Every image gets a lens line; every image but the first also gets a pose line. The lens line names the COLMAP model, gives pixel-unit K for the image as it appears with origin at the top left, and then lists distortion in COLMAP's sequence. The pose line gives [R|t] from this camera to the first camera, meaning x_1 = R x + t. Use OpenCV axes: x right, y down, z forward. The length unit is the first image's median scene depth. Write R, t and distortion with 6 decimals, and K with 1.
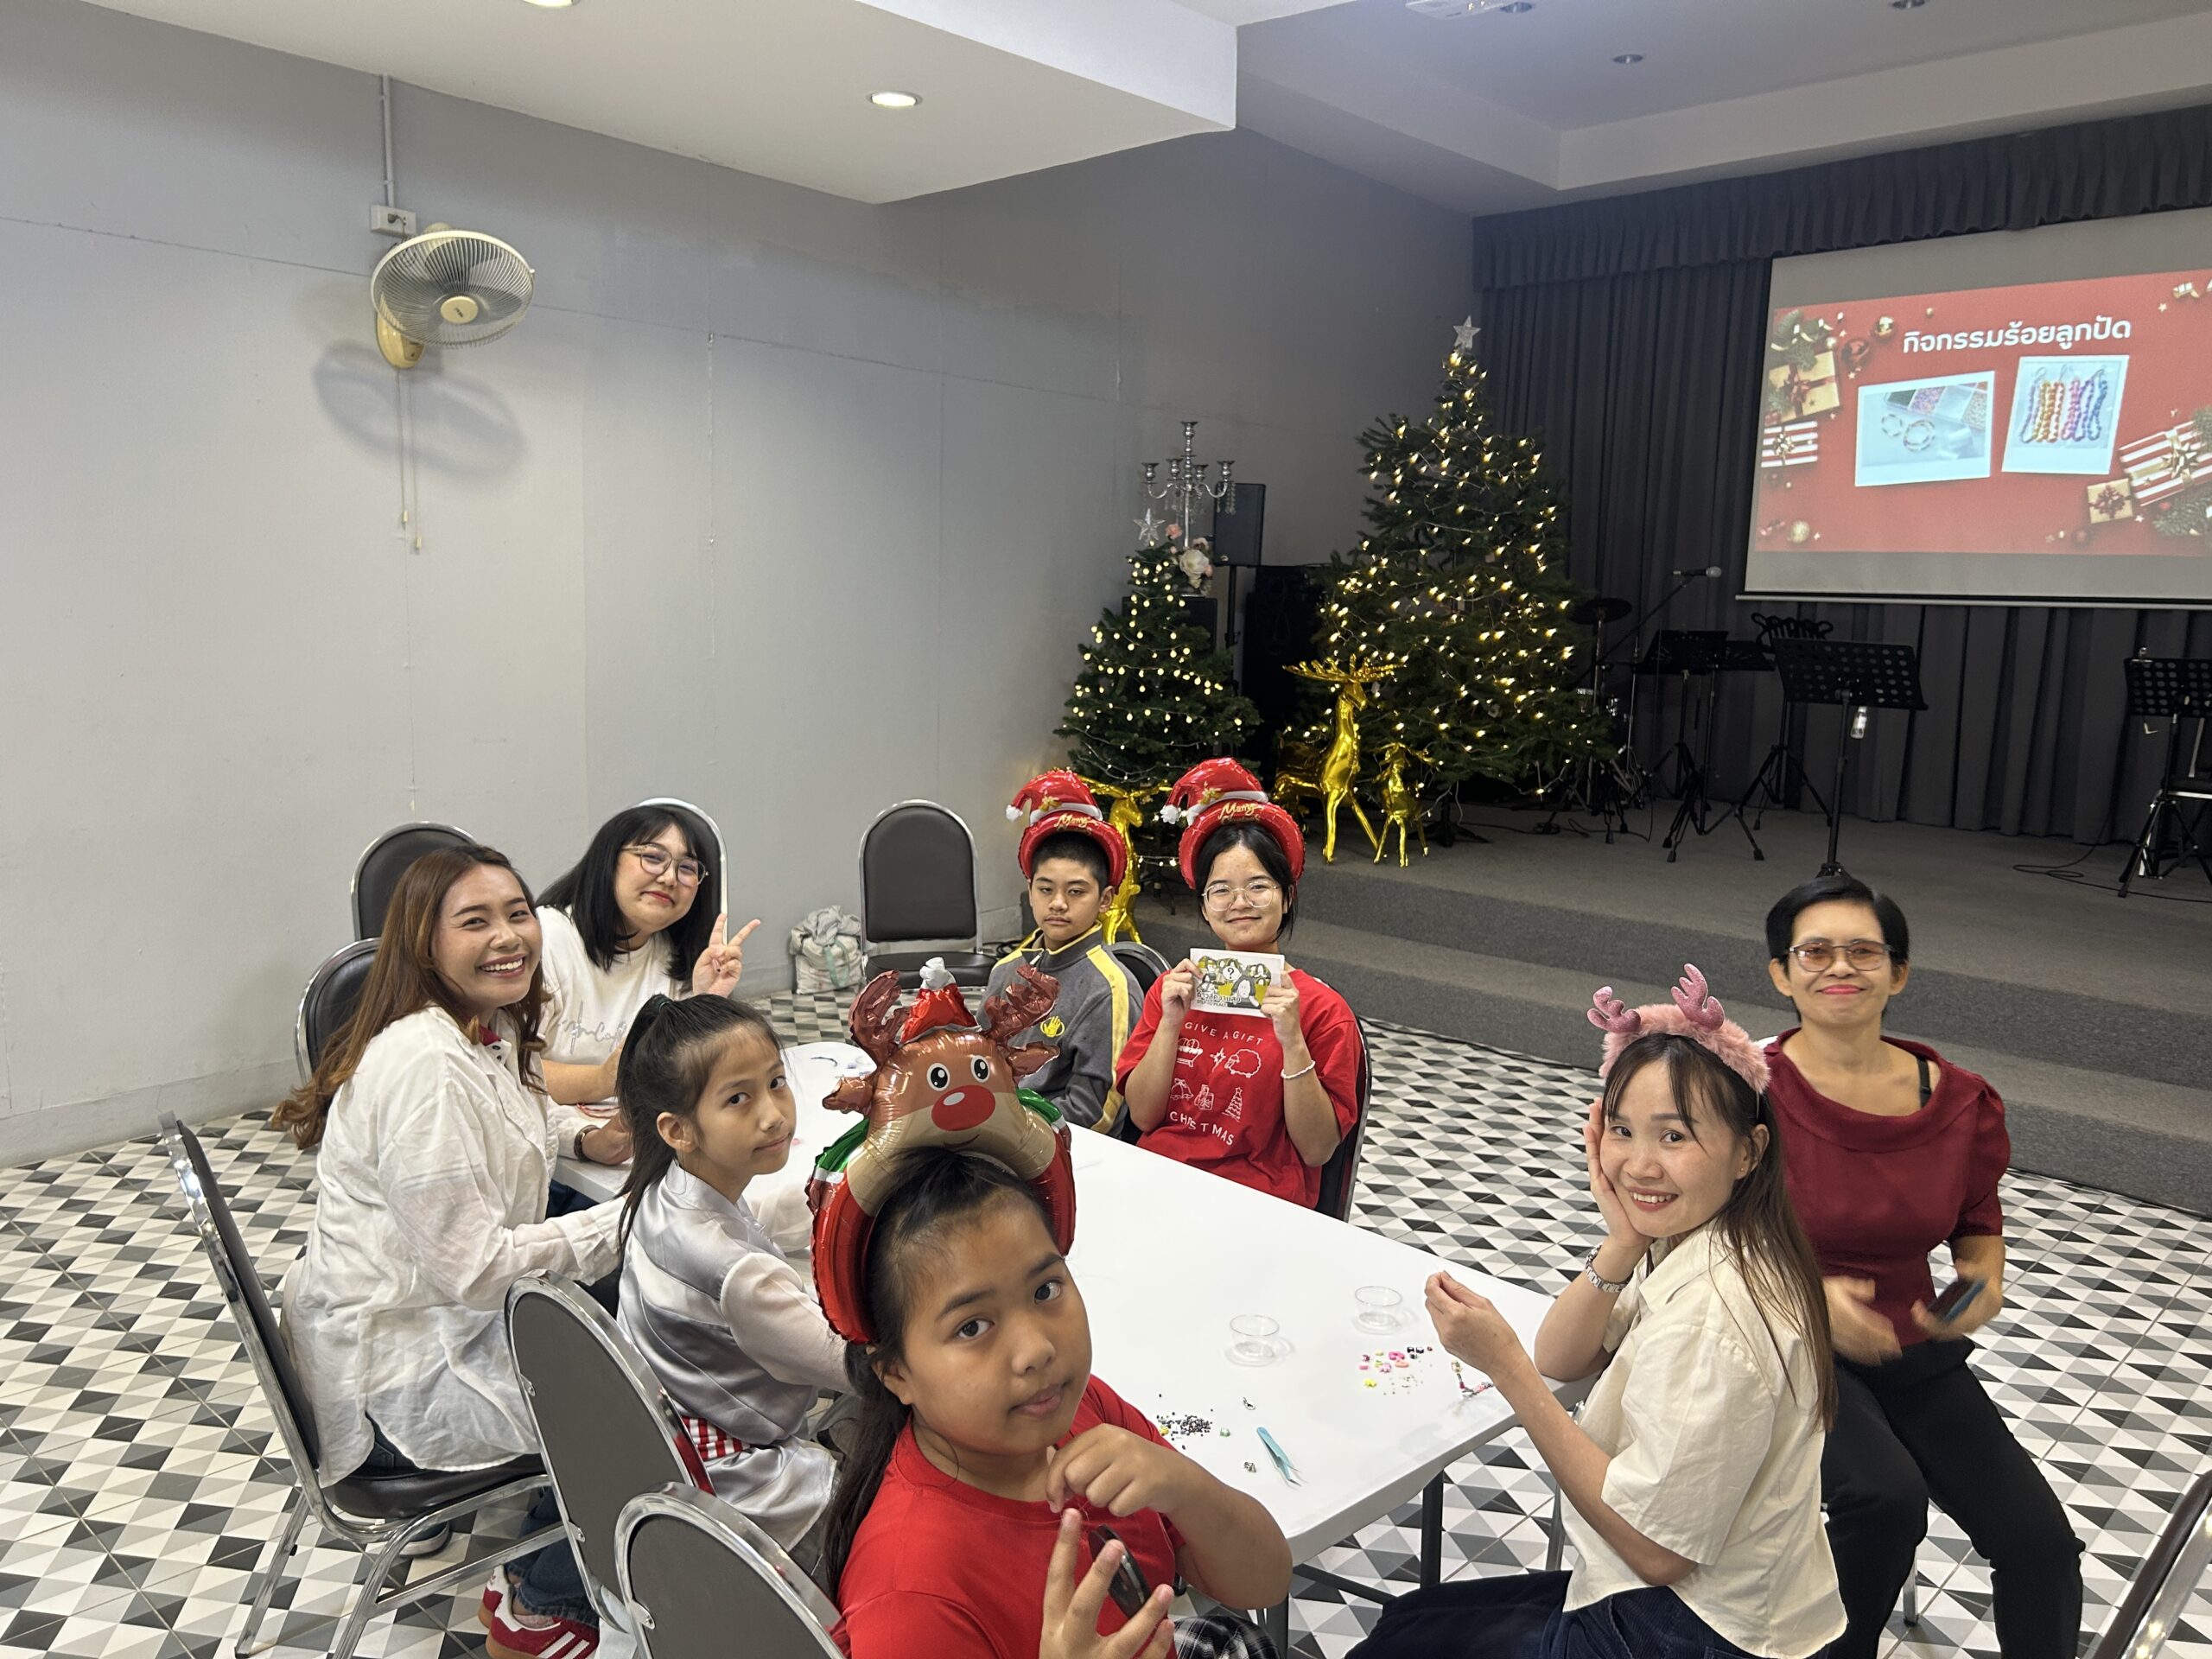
lens RADIAL K [[1671.7, 0, 1106.0], [0, 1671.7, 829.5], [0, 0, 1]] dist [0.052106, -0.054764]
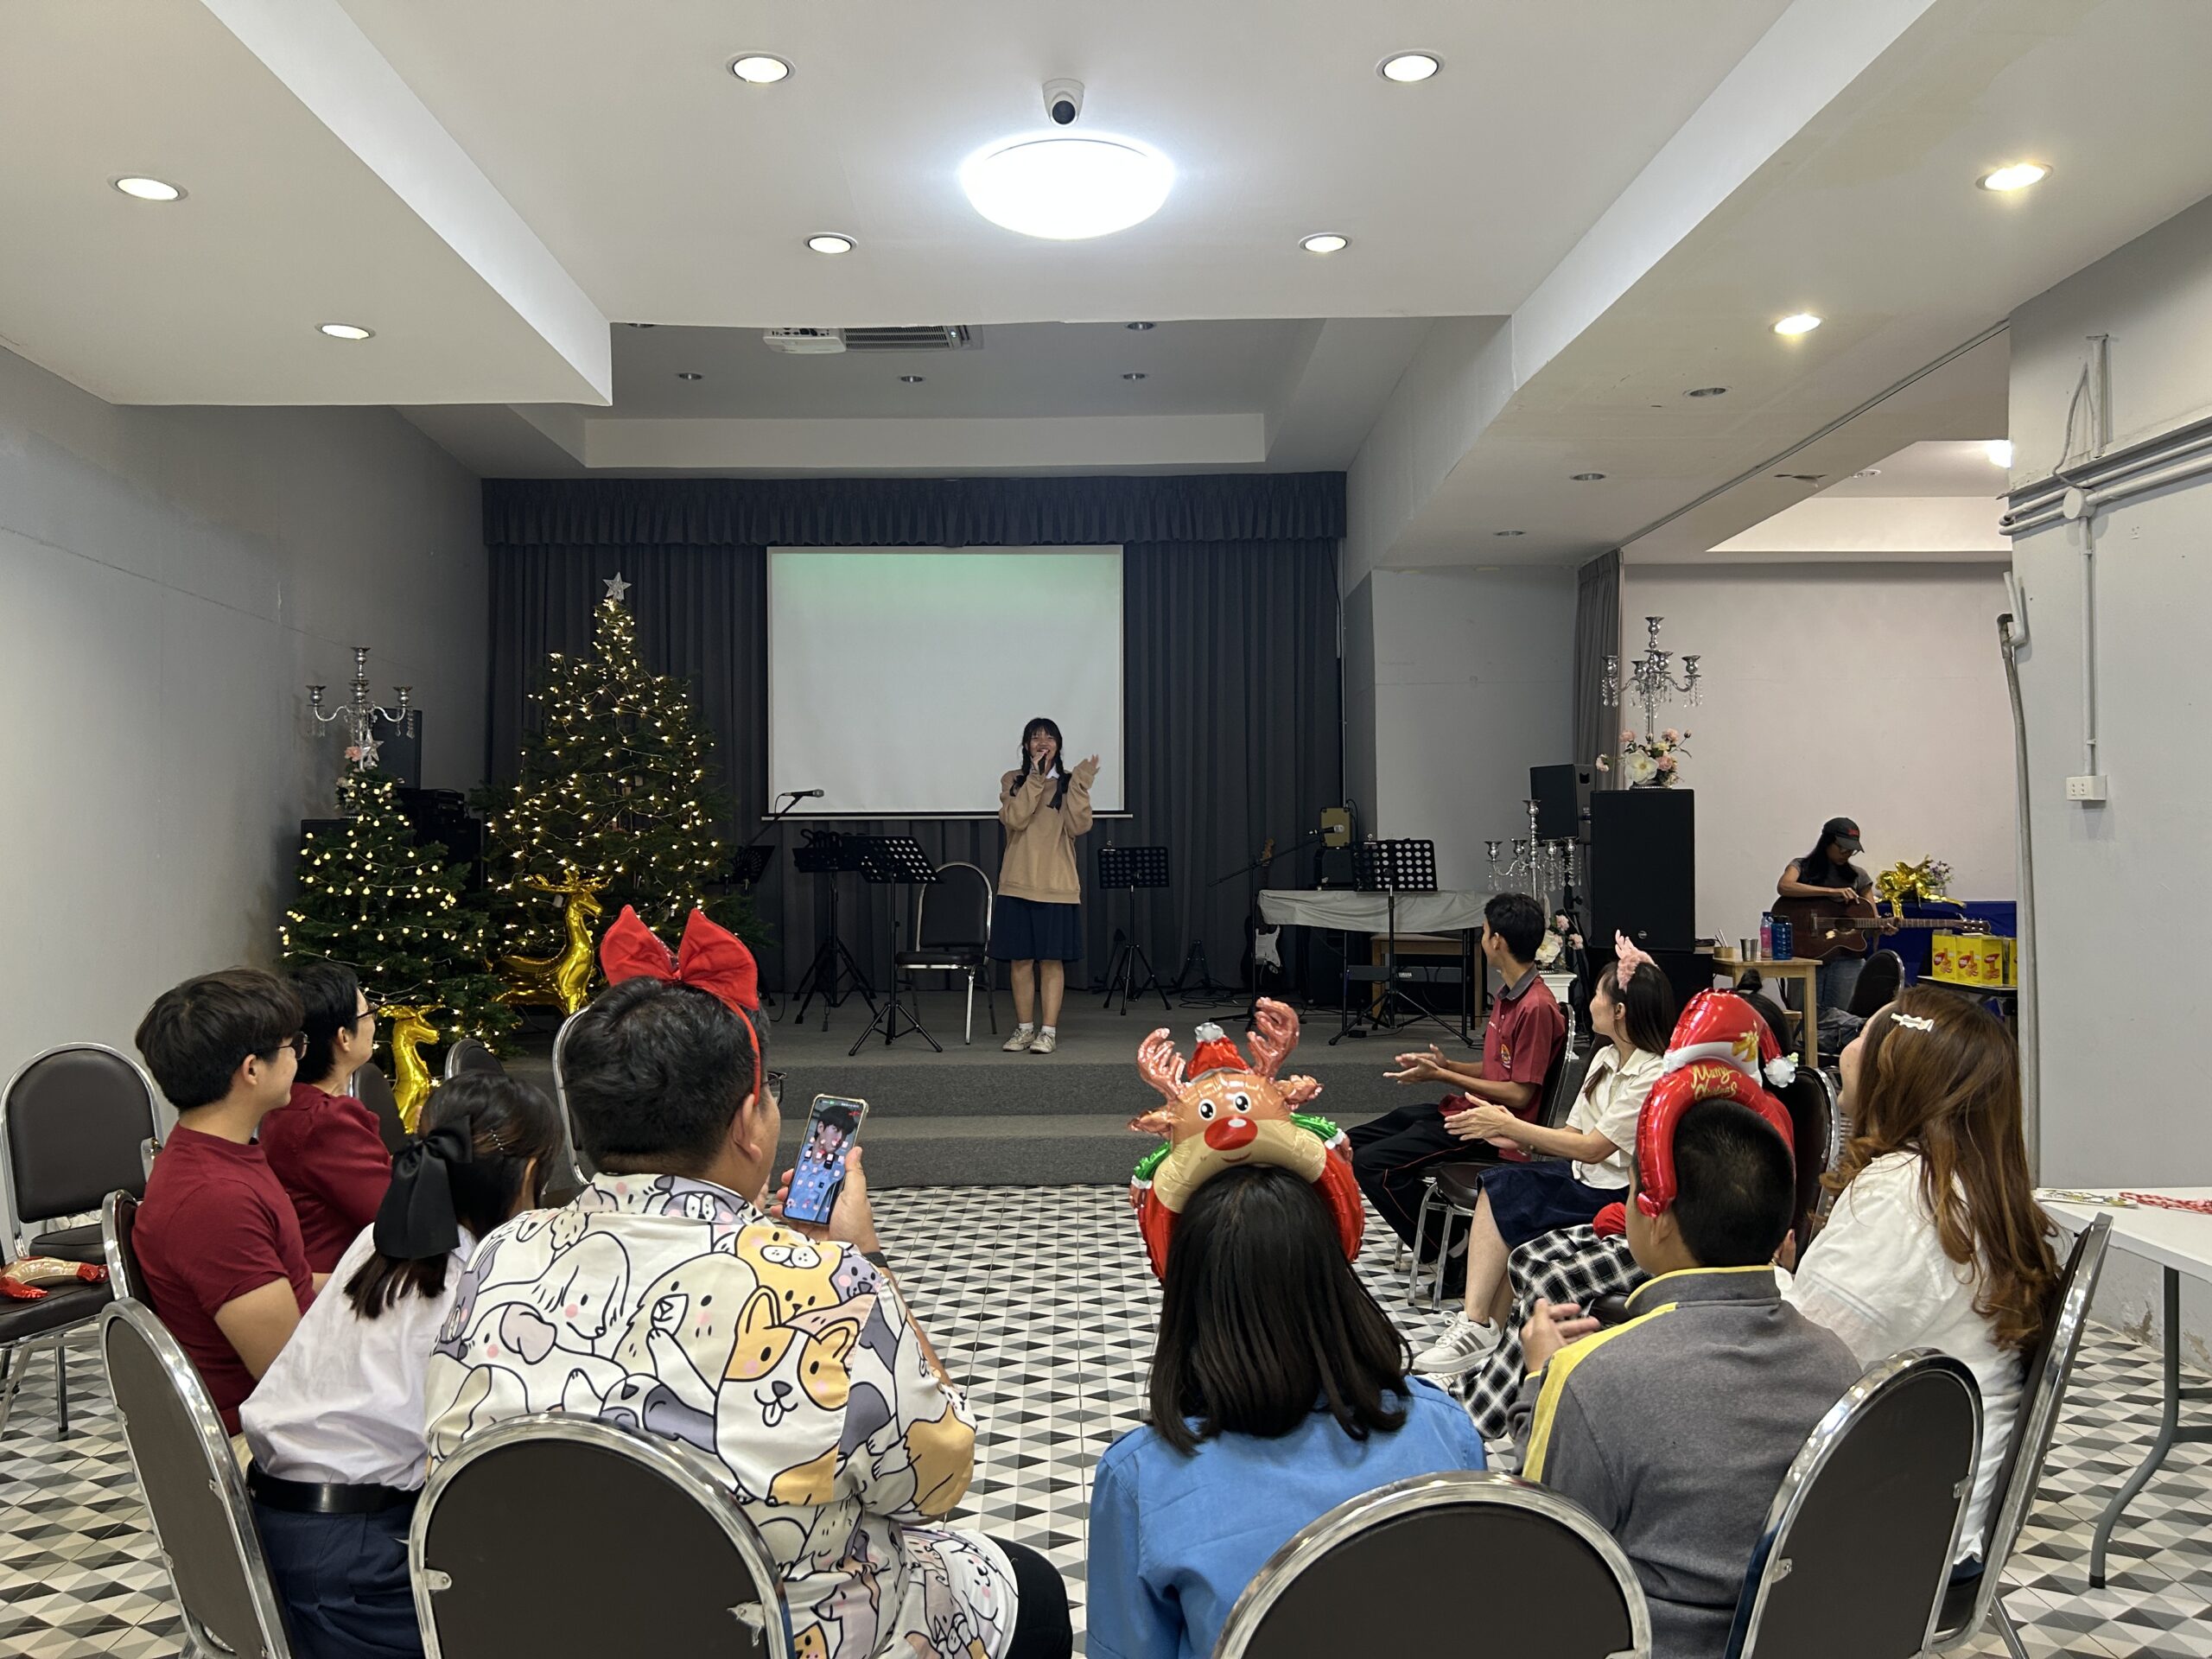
lens RADIAL K [[1679.2, 0, 1041.0], [0, 1679.2, 850.8], [0, 0, 1]] dist [-0.003360, -0.005430]
pose [[0.716814, -0.027770, 0.696711, -0.358729], [0.120091, 0.989192, -0.084129, 0.012002], [-0.686844, 0.143974, 0.712402, 0.015864]]
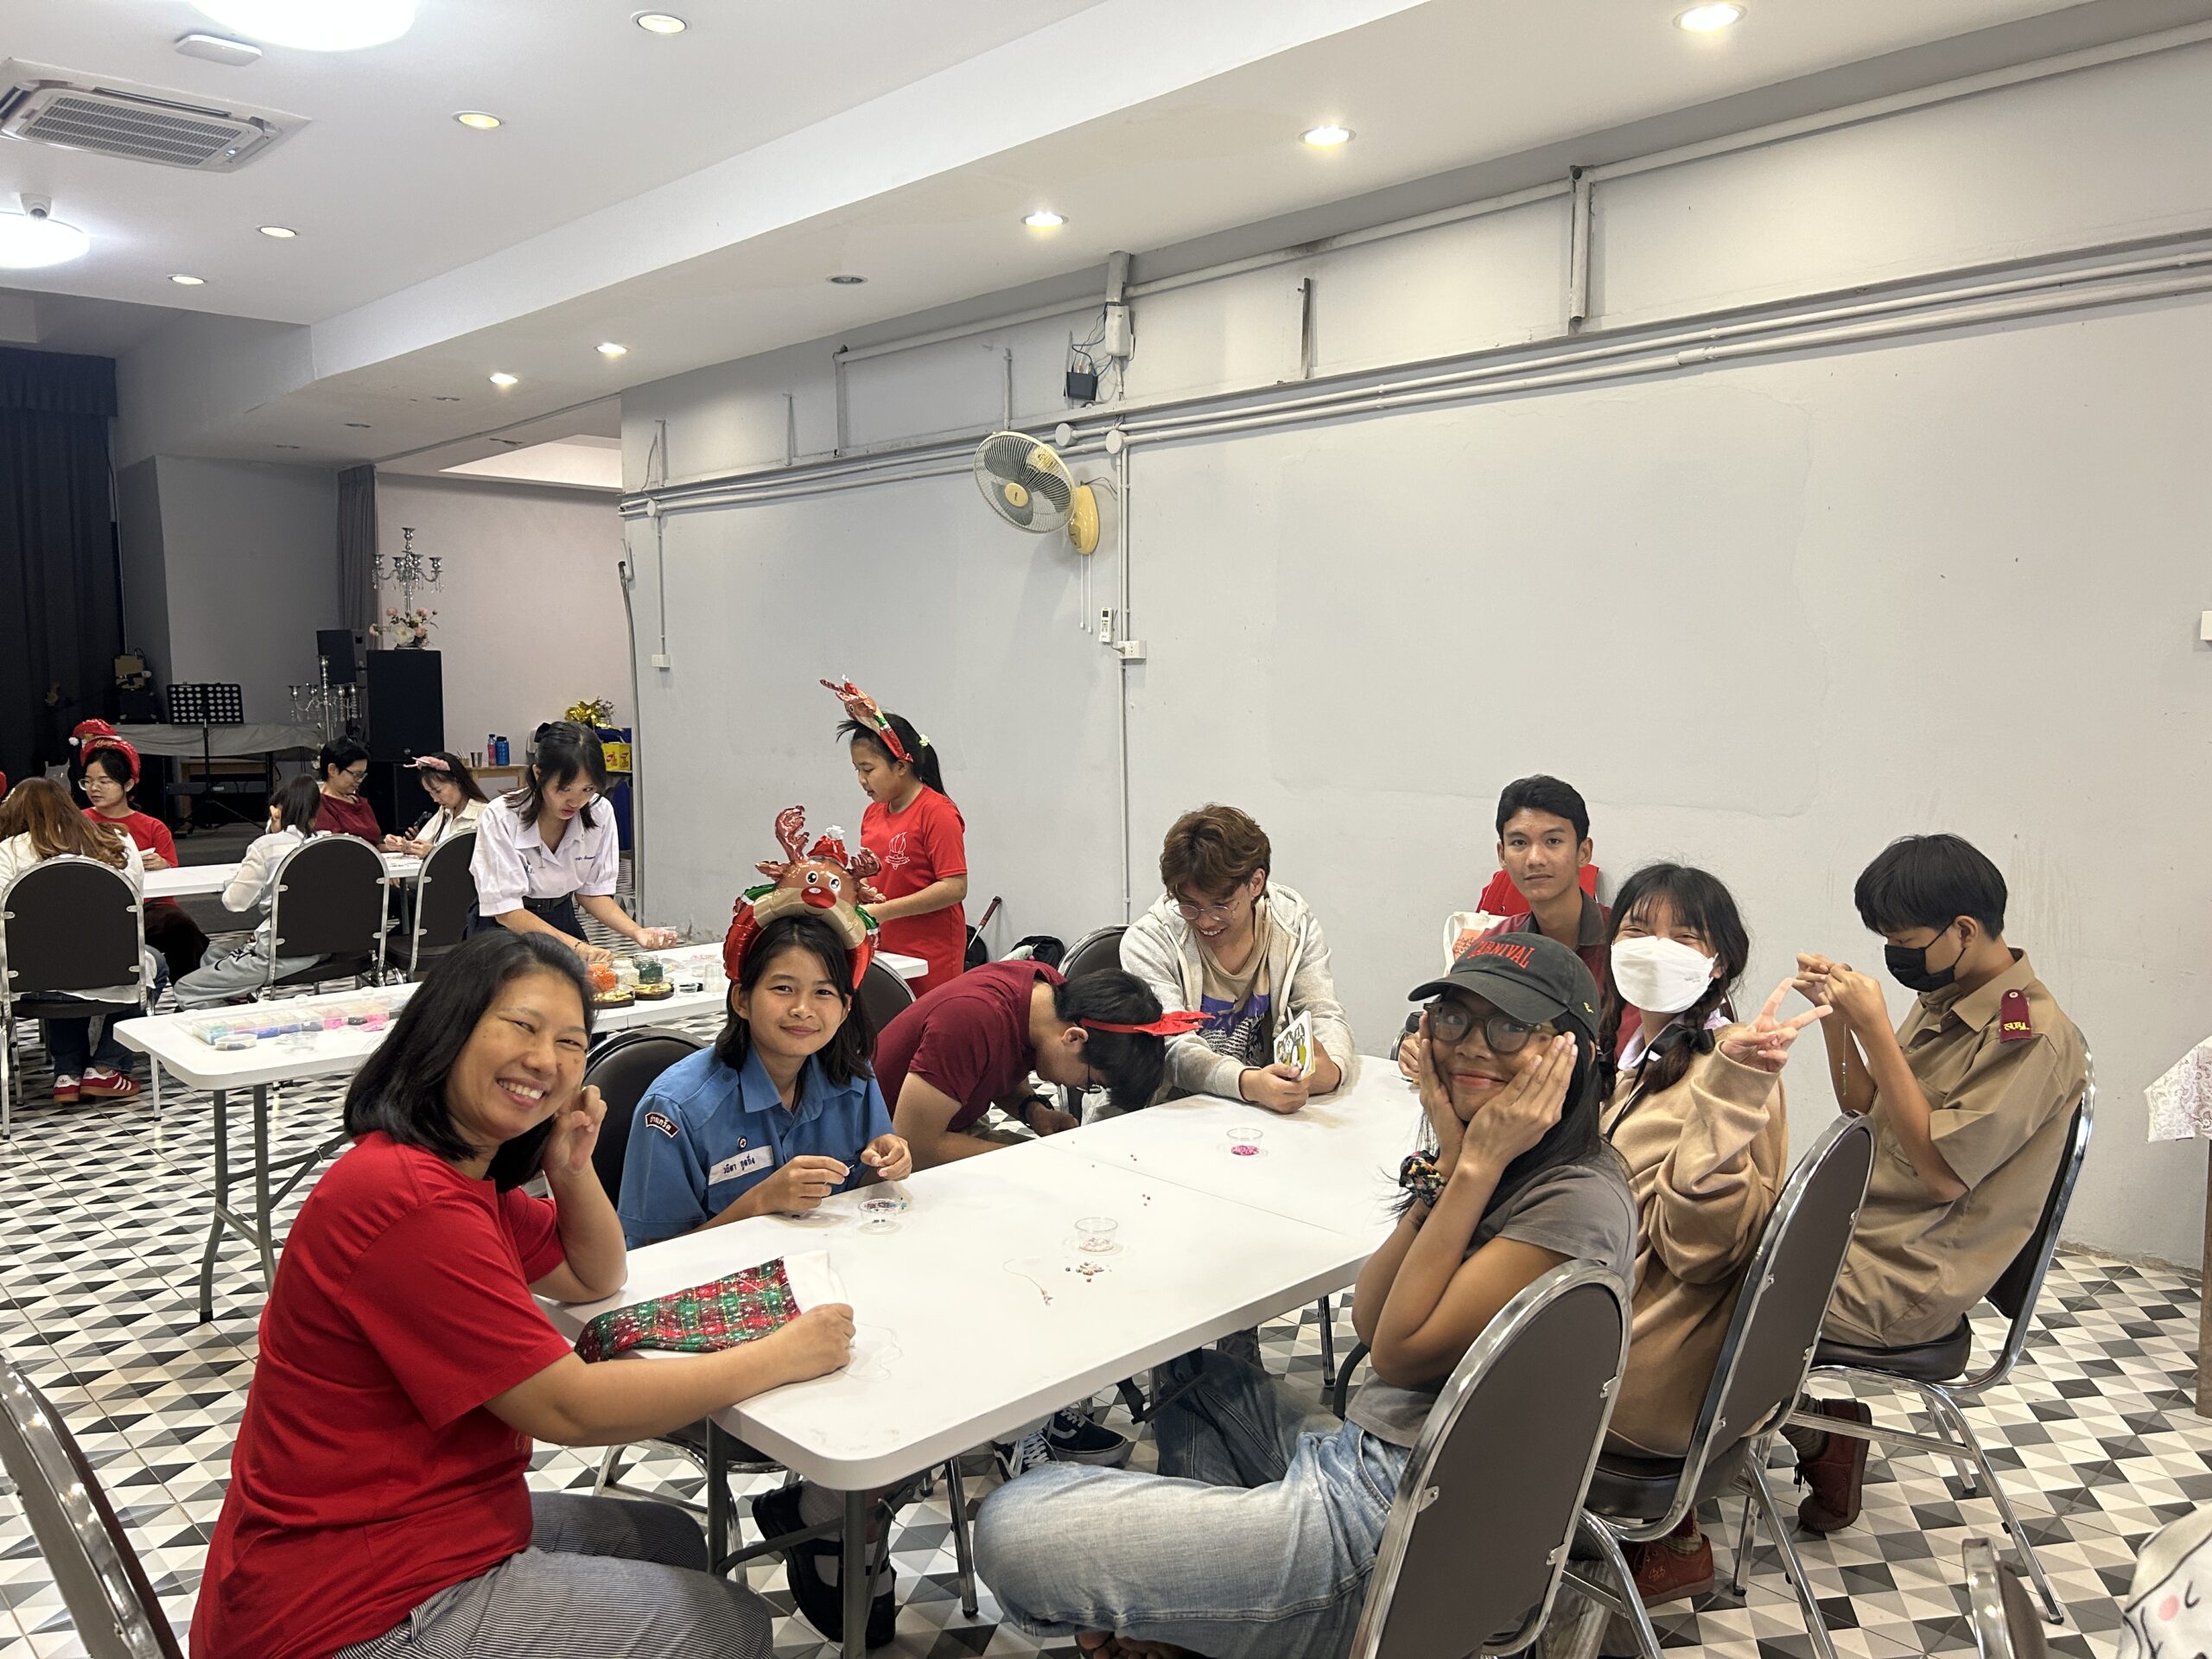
lens RADIAL K [[1671.7, 0, 1106.0], [0, 1671.7, 829.5], [0, 0, 1]] dist [0.052106, -0.054764]
pose [[0.033822, -0.108628, 0.993507, -0.789847], [0.144244, 0.984198, 0.102700, 0.023204], [-0.988964, 0.139834, 0.048956, -0.149016]]
